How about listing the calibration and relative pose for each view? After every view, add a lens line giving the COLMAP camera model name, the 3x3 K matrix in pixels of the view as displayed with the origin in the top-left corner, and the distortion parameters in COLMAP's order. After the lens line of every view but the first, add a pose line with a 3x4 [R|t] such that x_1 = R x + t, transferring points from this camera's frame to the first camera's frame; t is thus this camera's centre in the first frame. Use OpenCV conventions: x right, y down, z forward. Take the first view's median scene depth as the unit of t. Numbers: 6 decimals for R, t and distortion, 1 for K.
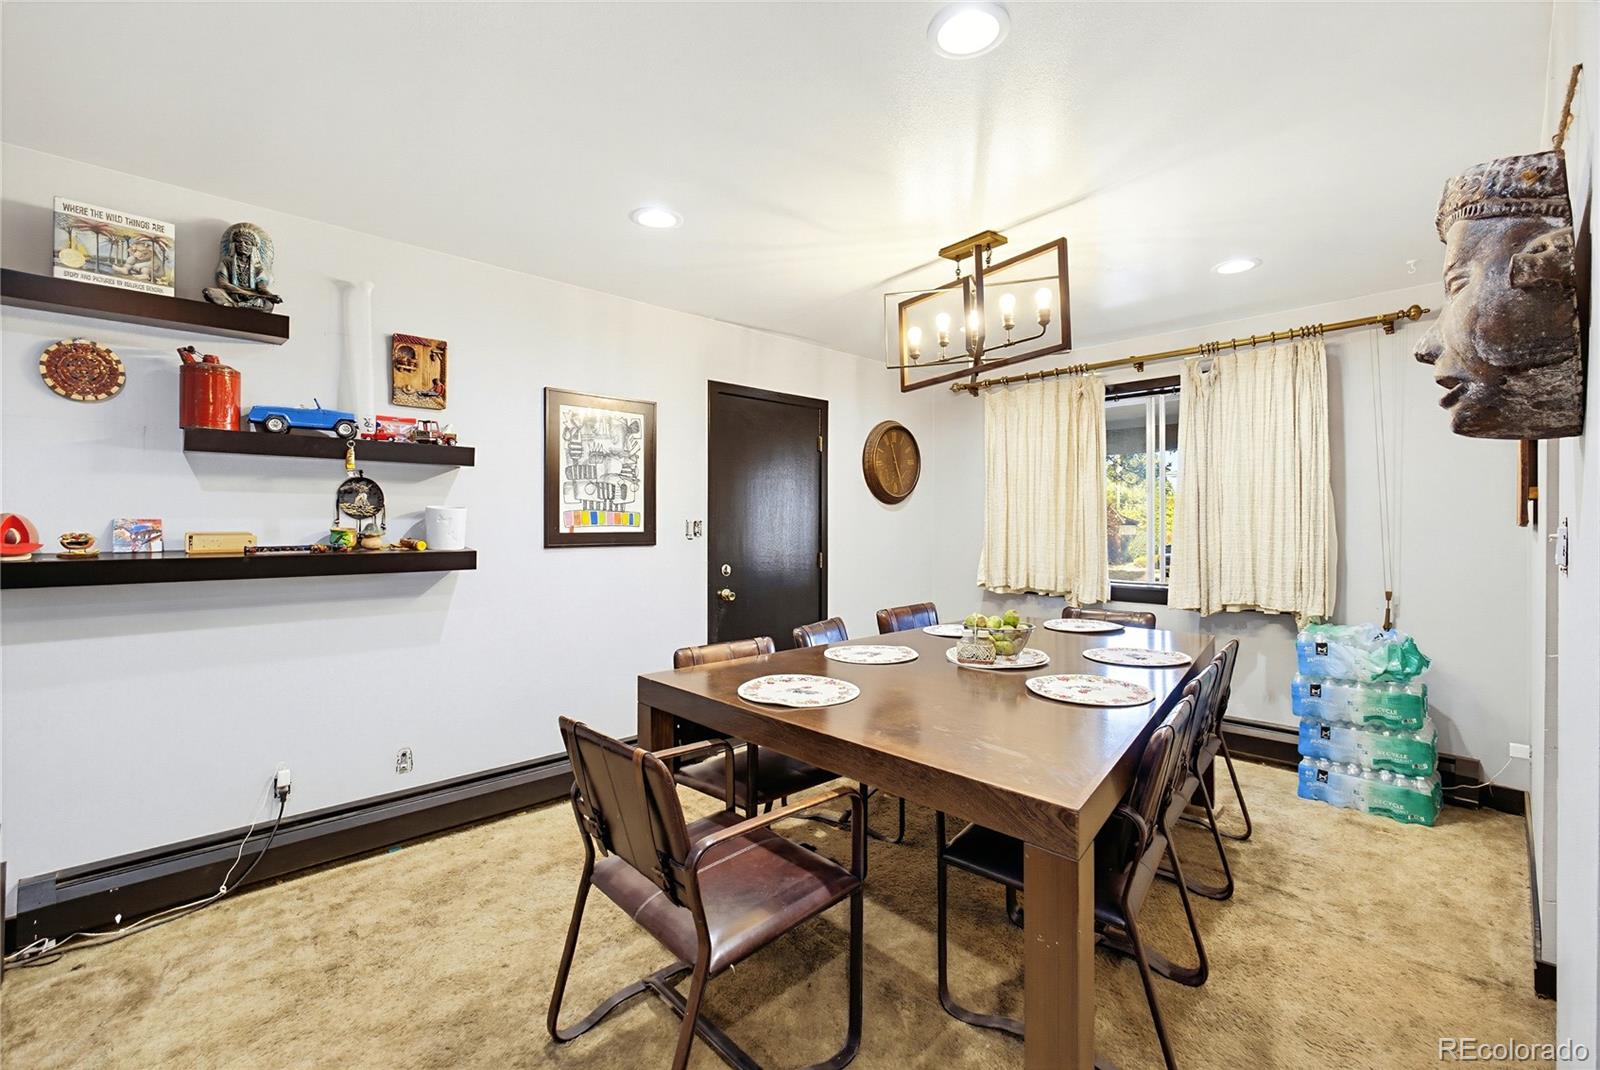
lens RADIAL K [[680.7, 0, 793.8], [0, 680.7, 524.9], [0, 0, 1]] dist [-0.013098, 0.002279]
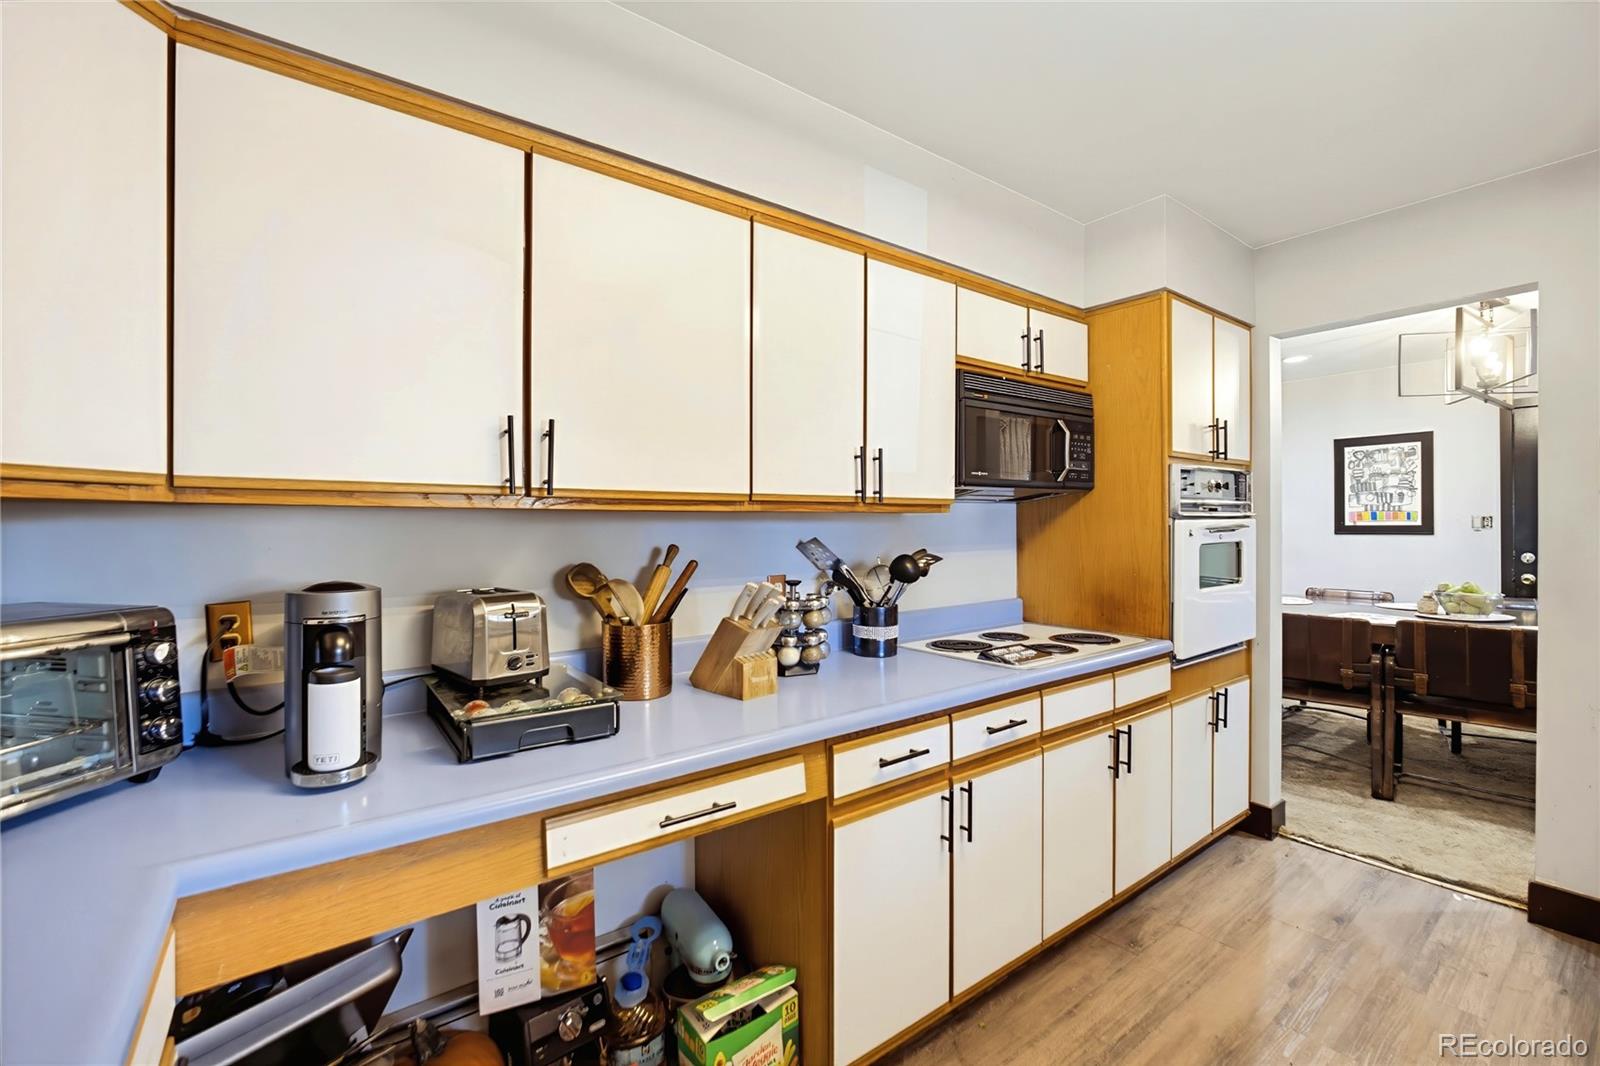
lens RADIAL K [[680.7, 0, 795.0], [0, 680.7, 526.7], [0, 0, 1]] dist [-0.013098, 0.002279]
pose [[-0.138455, -0.003887, -0.990361, 1.679572], [-0.000786, 0.999992, -0.003815, 0.025547], [0.990368, 0.000251, -0.138457, -0.112720]]
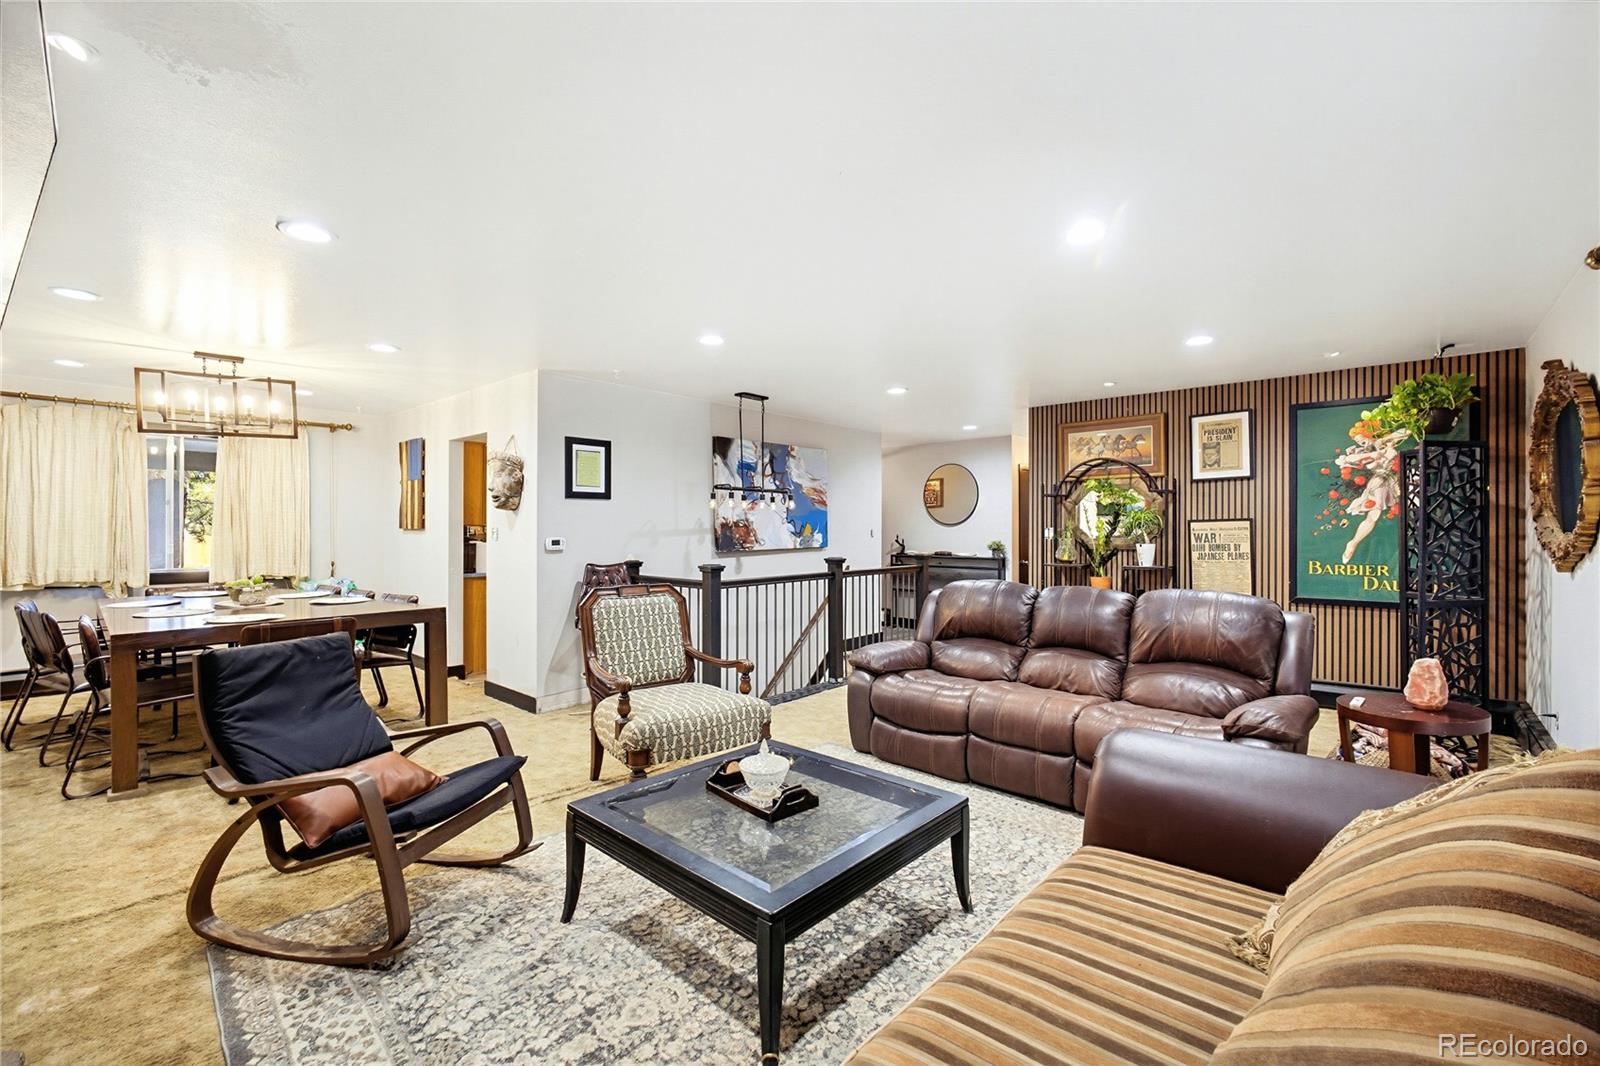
lens RADIAL K [[680.7, 0, 804.3], [0, 680.7, 525.7], [0, 0, 1]] dist [-0.013098, 0.002279]
pose [[-0.080023, 0.003629, 0.996786, -1.448080], [-0.000199, 0.999993, -0.003656, -0.000604], [-0.996793, -0.000491, -0.080021, -0.266749]]
